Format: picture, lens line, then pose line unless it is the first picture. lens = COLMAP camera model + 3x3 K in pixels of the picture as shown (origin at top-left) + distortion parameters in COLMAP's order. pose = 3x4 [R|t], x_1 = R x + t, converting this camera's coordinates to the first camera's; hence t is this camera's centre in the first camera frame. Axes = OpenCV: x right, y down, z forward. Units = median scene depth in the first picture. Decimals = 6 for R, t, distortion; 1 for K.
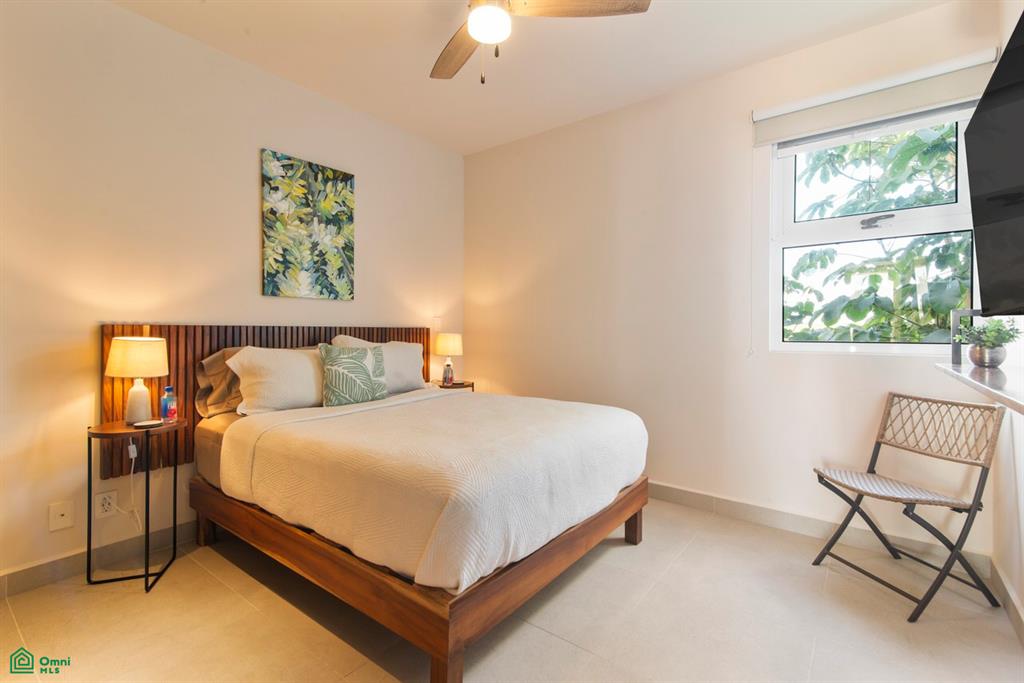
lens RADIAL K [[464.6, 0, 522.9], [0, 464.6, 337.1], [0, 0, 1]] dist [0.017916, -0.000616]
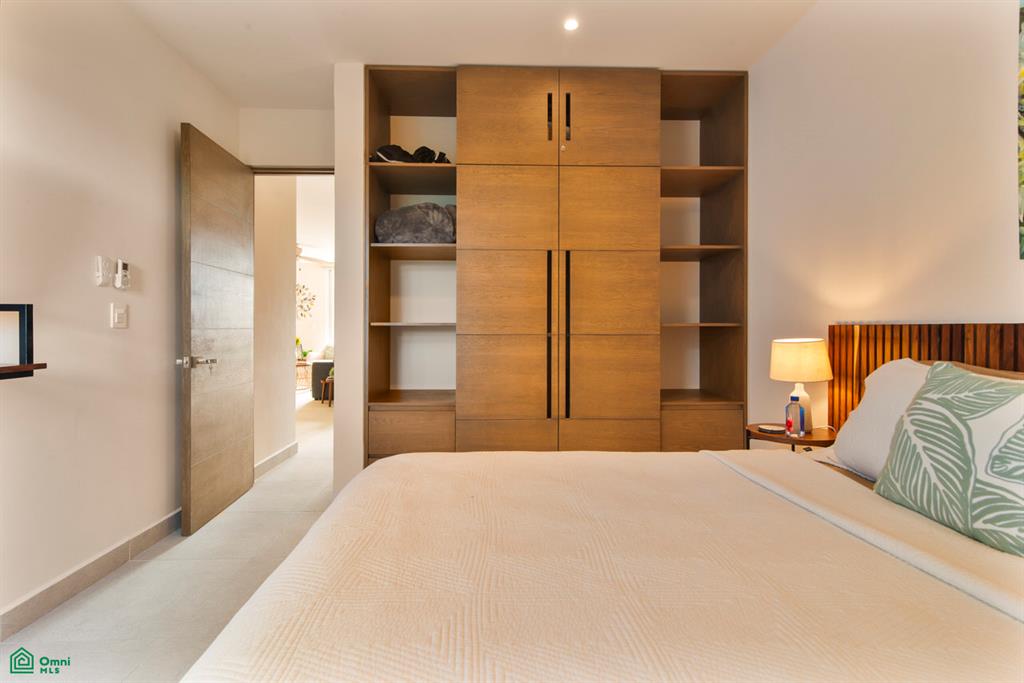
lens RADIAL K [[464.6, 0, 514.2], [0, 464.6, 334.4], [0, 0, 1]] dist [0.017916, -0.000616]
pose [[-0.785392, 0.008880, -0.618935, 0.154316], [-0.001971, 0.999856, 0.016847, -0.017762], [0.618996, 0.014451, -0.785261, 1.036222]]
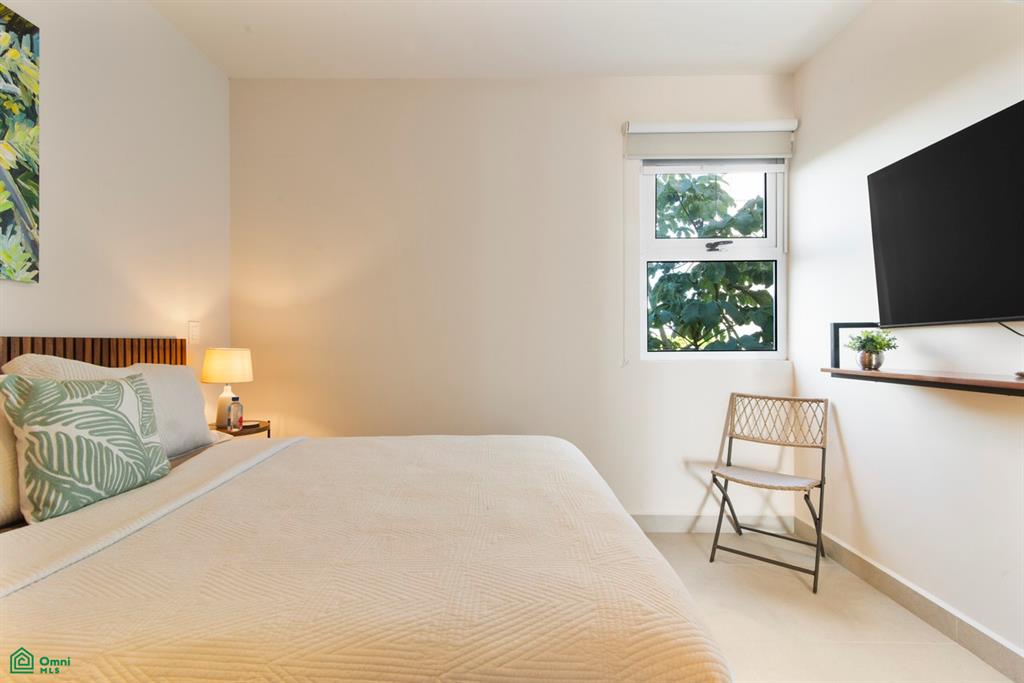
lens RADIAL K [[464.6, 0, 513.7], [0, 464.6, 340.6], [0, 0, 1]] dist [0.017916, -0.000616]
pose [[0.798595, -0.005375, 0.601844, -0.300171], [0.014105, 0.999853, -0.009787, -0.007096], [-0.601703, 0.016305, 0.798553, 0.344293]]
